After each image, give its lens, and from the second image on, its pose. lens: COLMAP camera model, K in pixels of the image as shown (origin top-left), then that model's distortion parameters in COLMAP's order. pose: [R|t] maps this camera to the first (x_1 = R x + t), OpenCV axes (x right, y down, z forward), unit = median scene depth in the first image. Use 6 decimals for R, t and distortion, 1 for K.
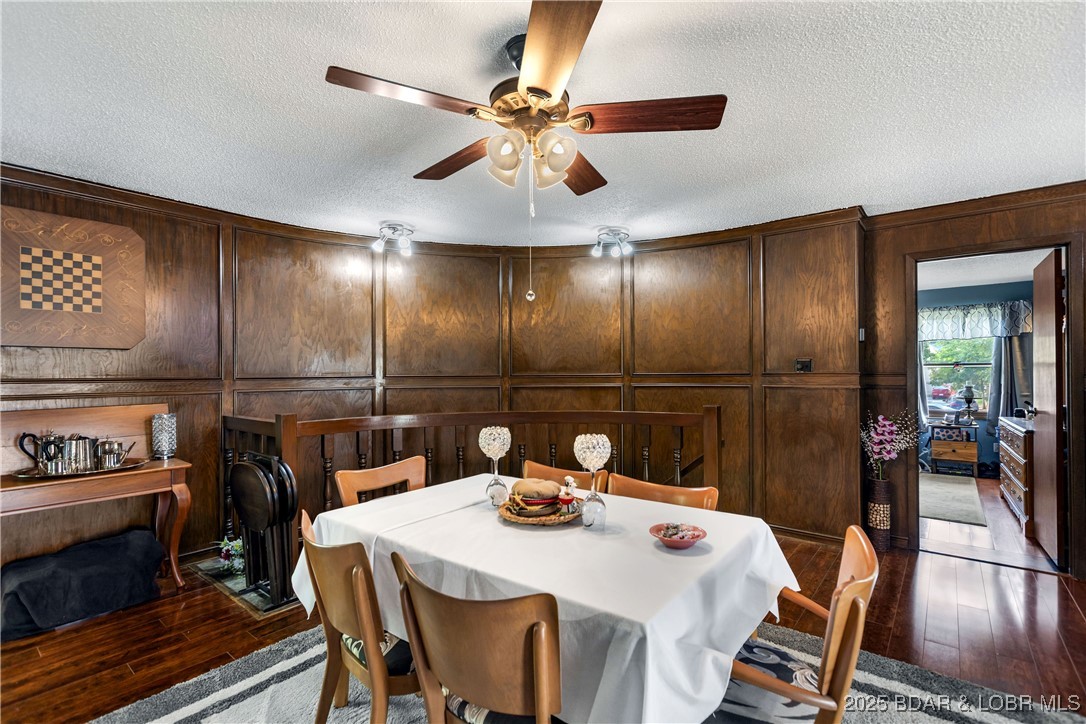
lens RADIAL K [[498.6, 0, 543.3], [0, 498.6, 368.1], [0, 0, 1]] dist [0.004993, 0.000195]
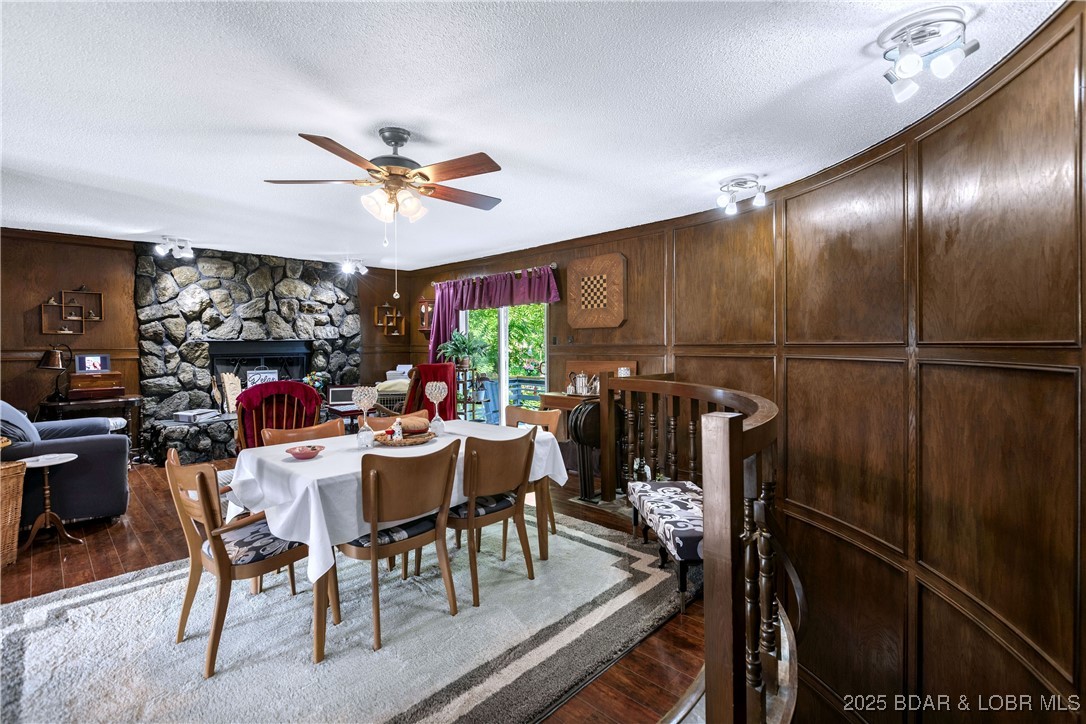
lens RADIAL K [[498.6, 0, 543.5], [0, 498.6, 355.3], [0, 0, 1]] dist [0.004993, 0.000195]
pose [[-0.097323, 0.027950, -0.994860, 0.879512], [0.018101, 0.999490, 0.026309, 0.008102], [0.995088, -0.015447, -0.097779, 0.964825]]
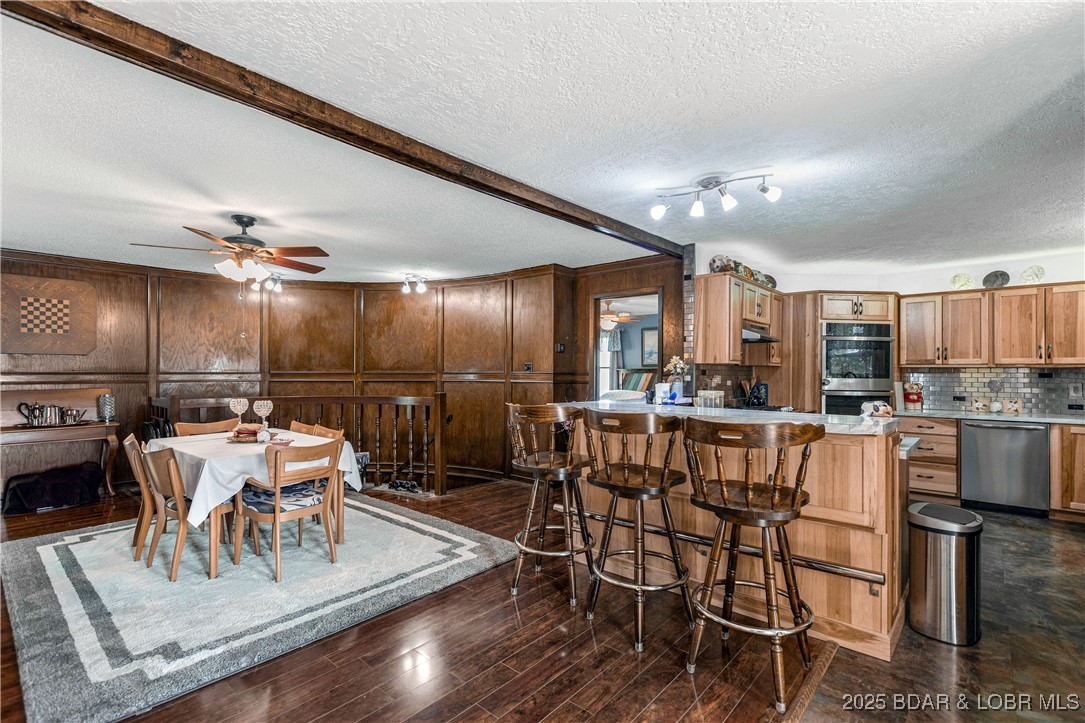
lens RADIAL K [[498.1, 0, 543.4], [0, 498.1, 366.7], [0, 0, 1]] dist [0.004993, 0.000195]
pose [[0.999067, 0.007150, -0.042584, 0.803042], [-0.007094, 0.999974, 0.001472, -0.012470], [0.042594, -0.001168, 0.999092, -0.629390]]
